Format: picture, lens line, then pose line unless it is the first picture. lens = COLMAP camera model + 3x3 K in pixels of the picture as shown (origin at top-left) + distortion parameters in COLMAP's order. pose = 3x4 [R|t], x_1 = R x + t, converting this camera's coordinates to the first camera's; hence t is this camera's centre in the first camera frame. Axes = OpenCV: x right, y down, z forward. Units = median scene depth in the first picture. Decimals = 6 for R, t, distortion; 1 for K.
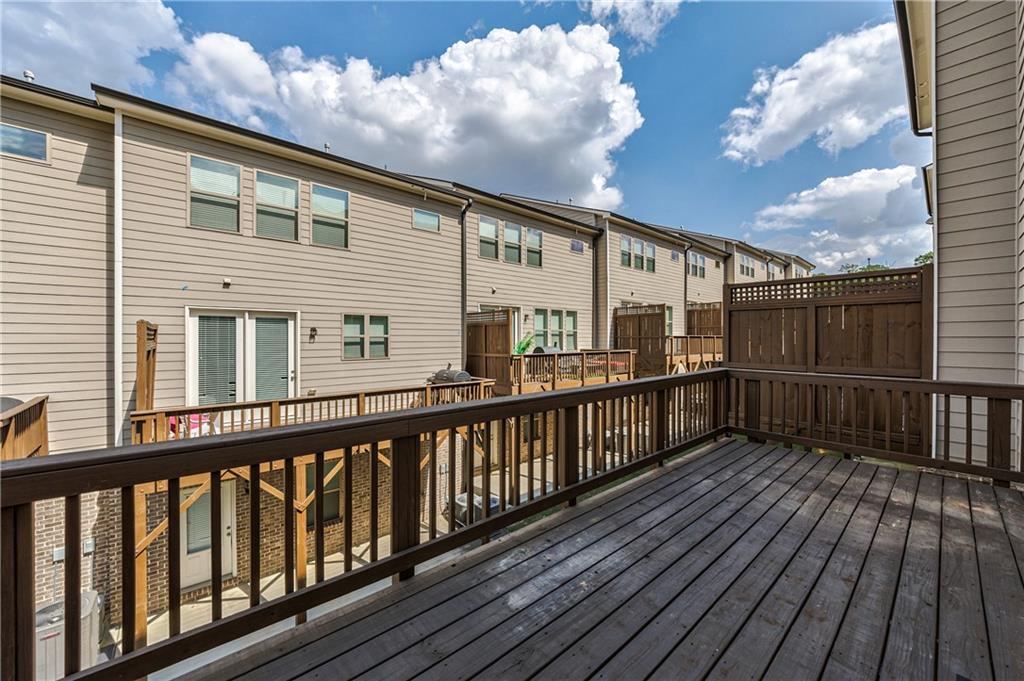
lens RADIAL K [[363.5, 0, 489.6], [0, 363.5, 338.6], [0, 0, 1]] dist [0.013983, -0.010856]
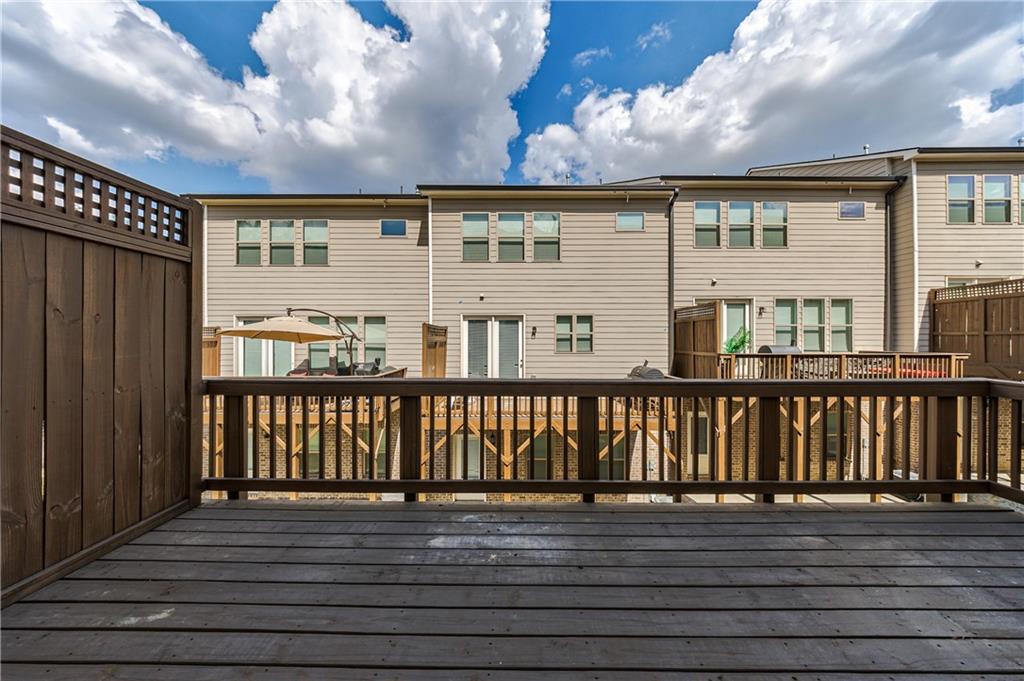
lens RADIAL K [[332.0, 0, 512.0], [0, 332.0, 340.5], [0, 0, 1]] dist [-0.002464, -0.000168]
pose [[0.767212, 0.007980, -0.641344, 0.170588], [-0.005342, 0.999967, 0.006052, 0.009632], [0.641371, -0.001217, 0.767230, 0.059190]]
